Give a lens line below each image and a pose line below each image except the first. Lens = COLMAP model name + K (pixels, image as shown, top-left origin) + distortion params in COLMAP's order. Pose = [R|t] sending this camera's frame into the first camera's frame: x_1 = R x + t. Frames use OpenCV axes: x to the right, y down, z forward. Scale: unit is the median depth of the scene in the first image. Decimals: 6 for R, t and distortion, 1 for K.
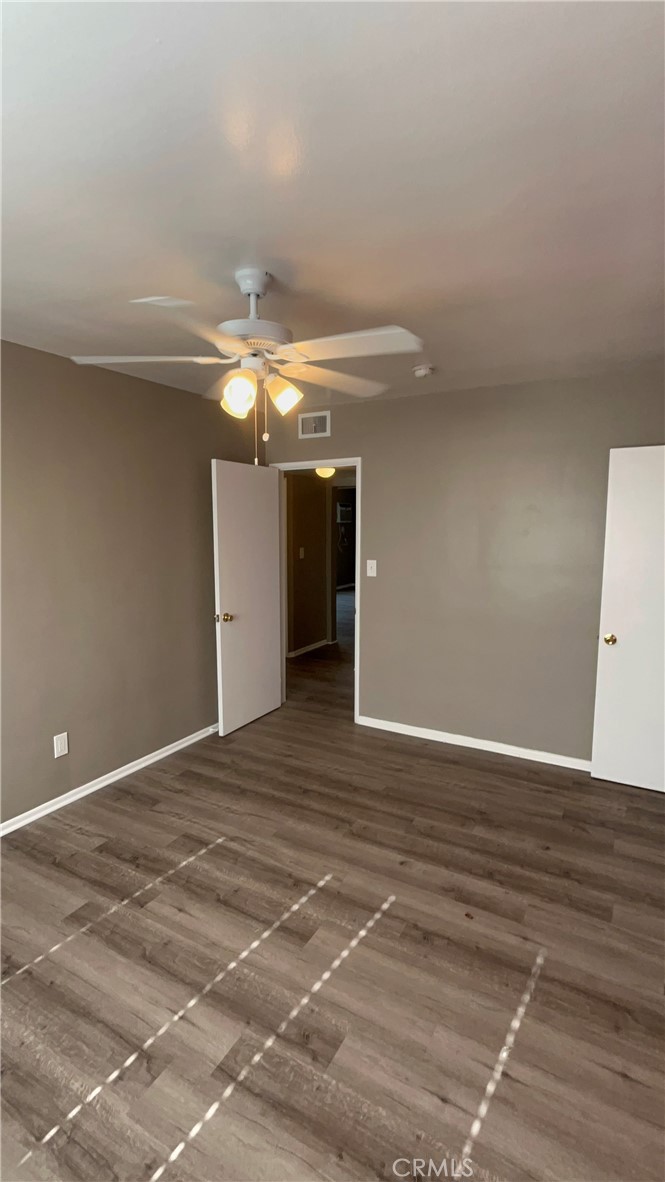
lens RADIAL K [[550.6, 0, 332.8], [0, 550.6, 587.5], [0, 0, 1]] dist [-0.004751, 0.003486]
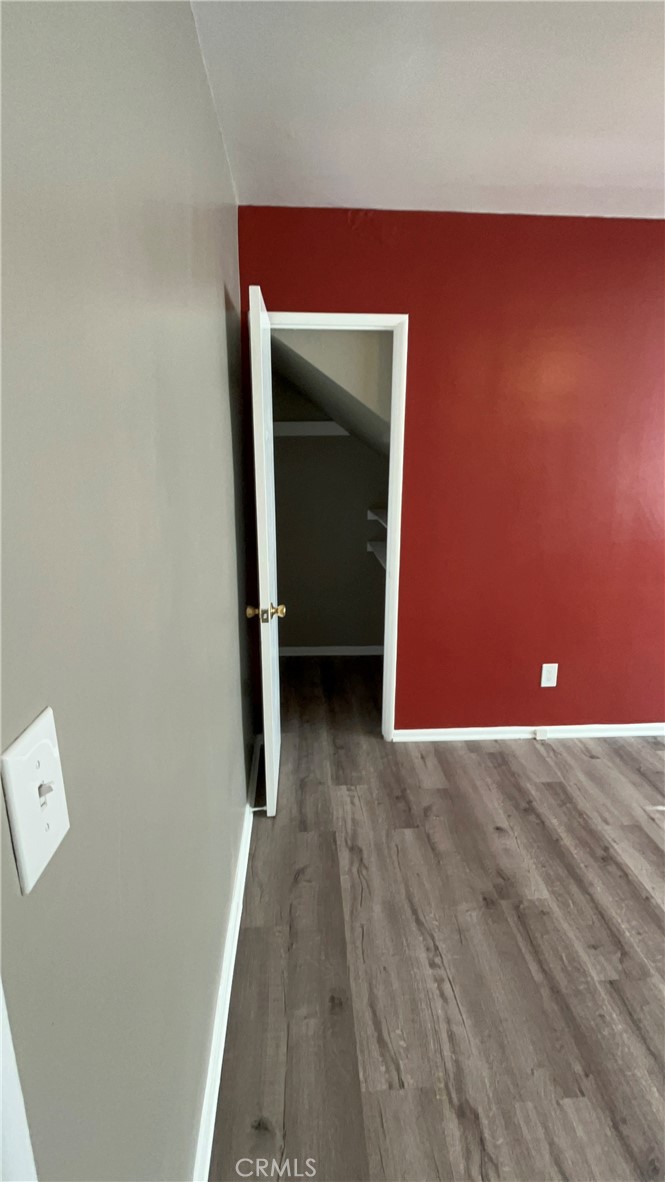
lens RADIAL K [[550.6, 0, 343.7], [0, 550.6, 580.9], [0, 0, 1]] dist [-0.004751, 0.003486]
pose [[-0.553945, -0.205457, 0.806804, -0.068338], [0.097755, 0.946317, 0.308103, -0.149357], [-0.826795, 0.249541, -0.504123, 1.453539]]
